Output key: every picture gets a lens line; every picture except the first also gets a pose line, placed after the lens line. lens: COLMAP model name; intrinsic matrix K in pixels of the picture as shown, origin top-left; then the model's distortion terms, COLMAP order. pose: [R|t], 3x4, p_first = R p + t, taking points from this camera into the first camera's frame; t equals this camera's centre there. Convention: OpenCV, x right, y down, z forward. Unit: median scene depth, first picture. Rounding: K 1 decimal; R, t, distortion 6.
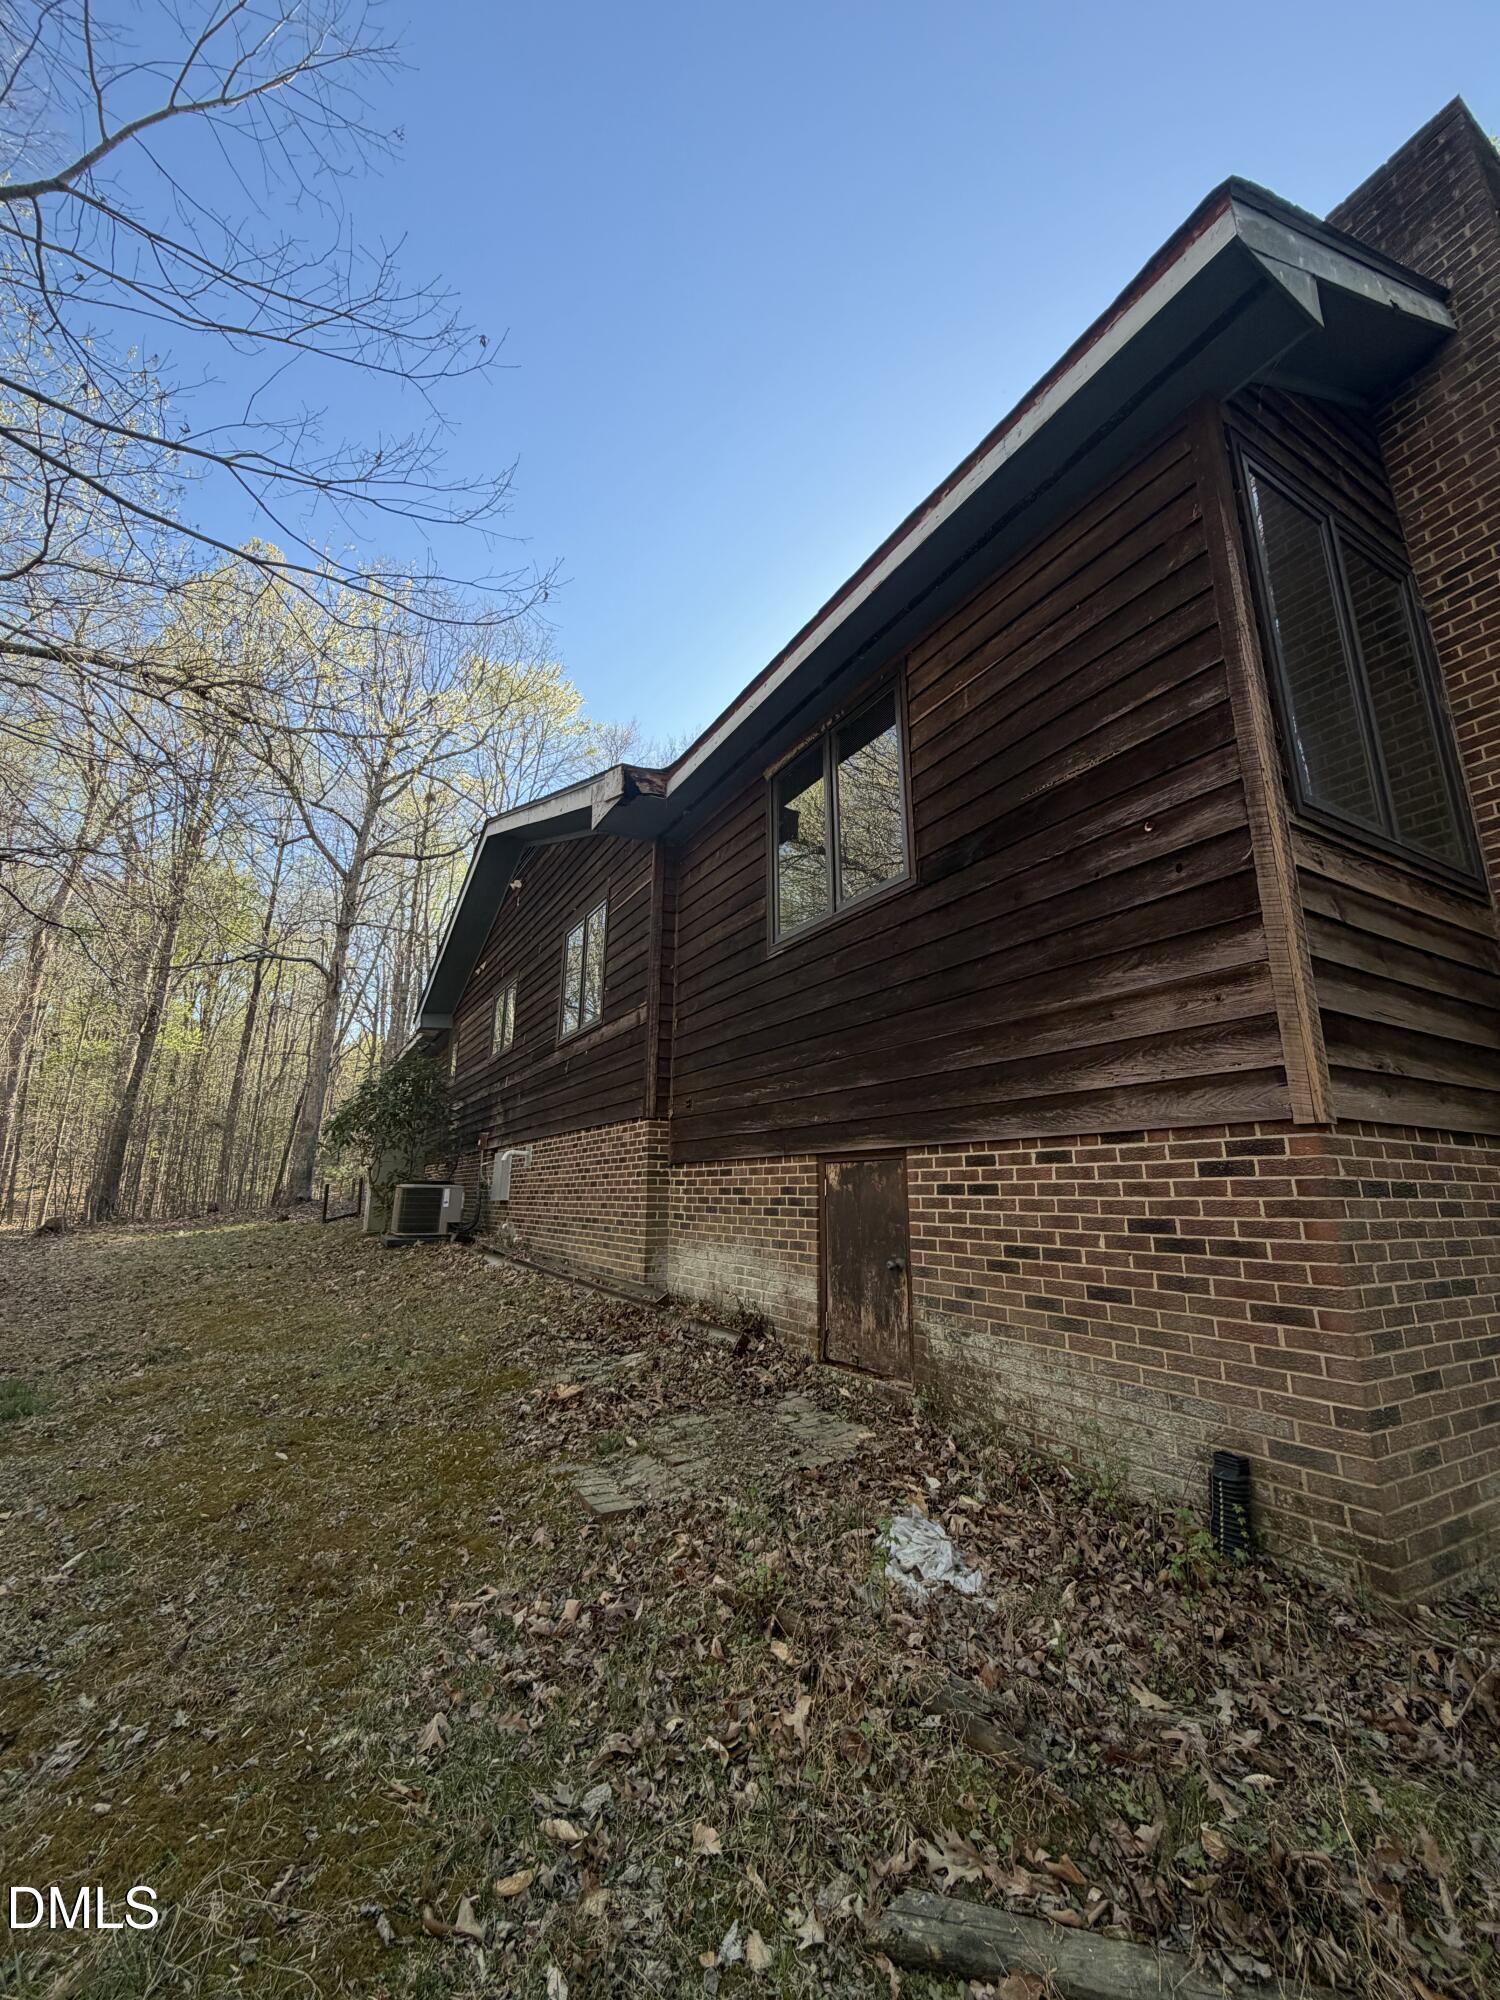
lens RADIAL K [[797.4, 0, 744.6], [0, 797.4, 995.2], [0, 0, 1]] dist [0.001109, -0.000470]
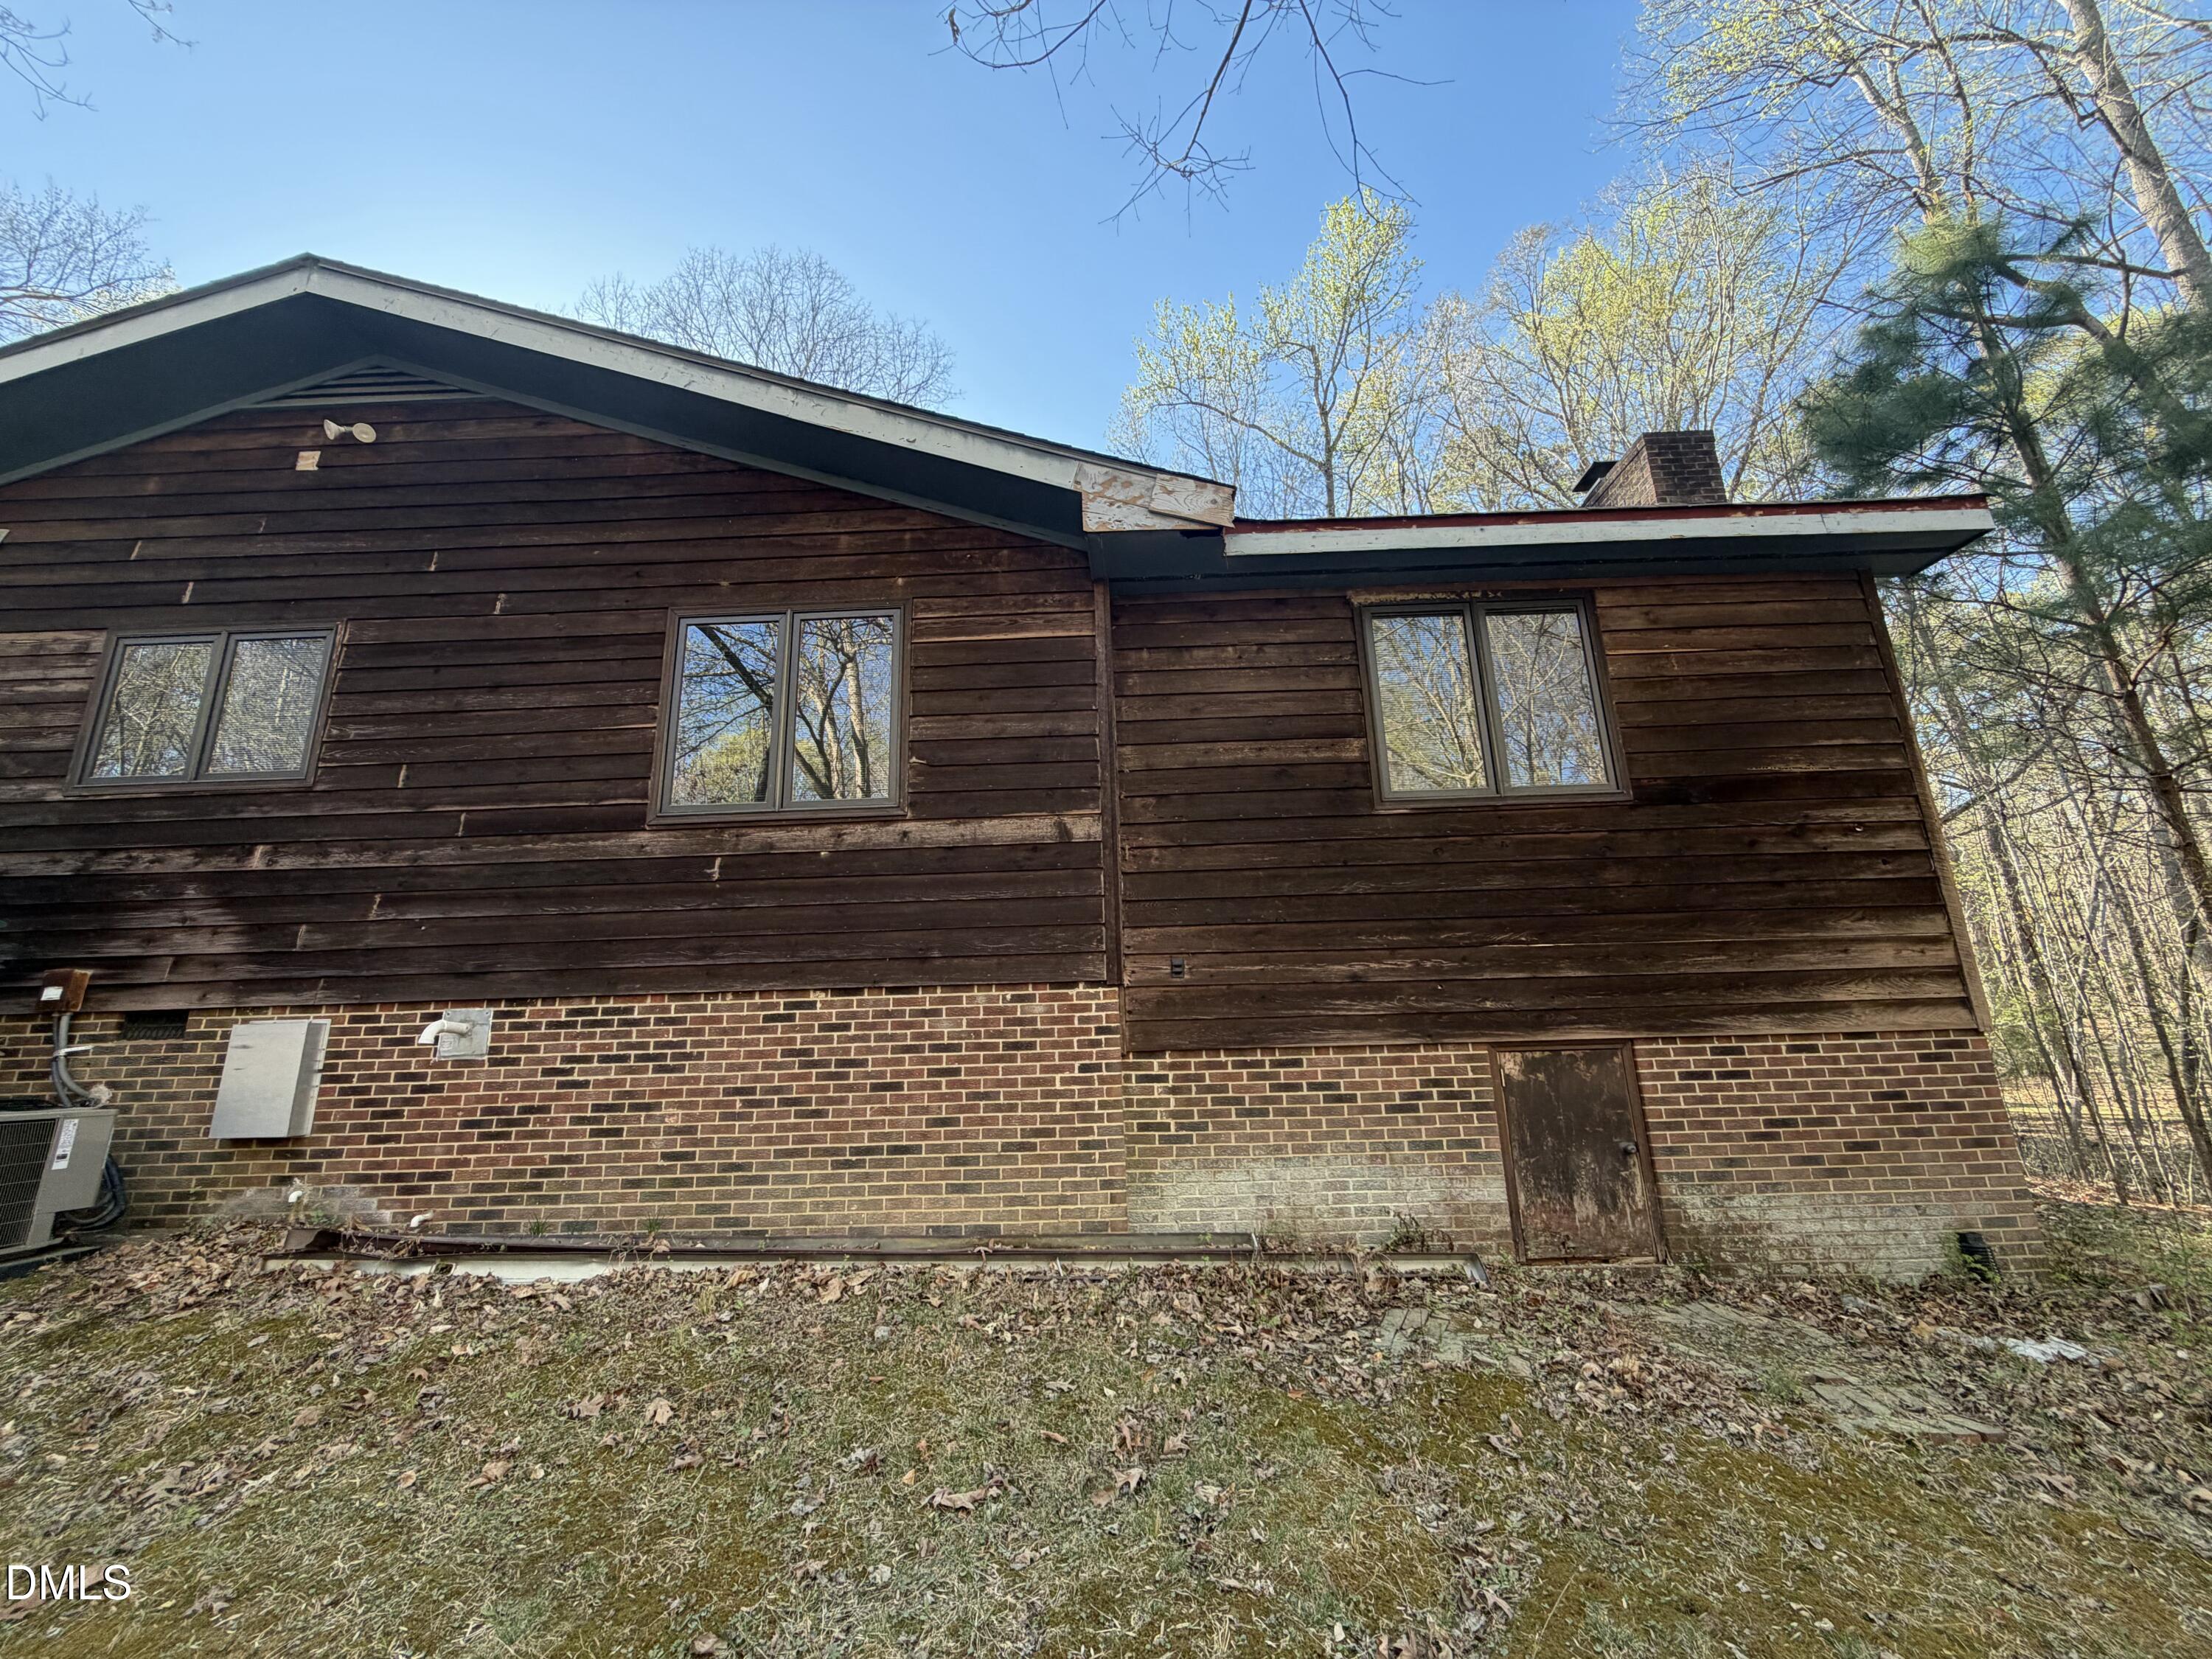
lens RADIAL K [[881.9, 0, 1102.0], [0, 881.9, 835.7], [0, 0, 1]] dist [0.001109, -0.000470]
pose [[0.521149, 0.190132, 0.832018, -1.476141], [-0.178883, 0.977550, -0.111342, 0.221553], [-0.834509, -0.090808, 0.543460, 1.170655]]
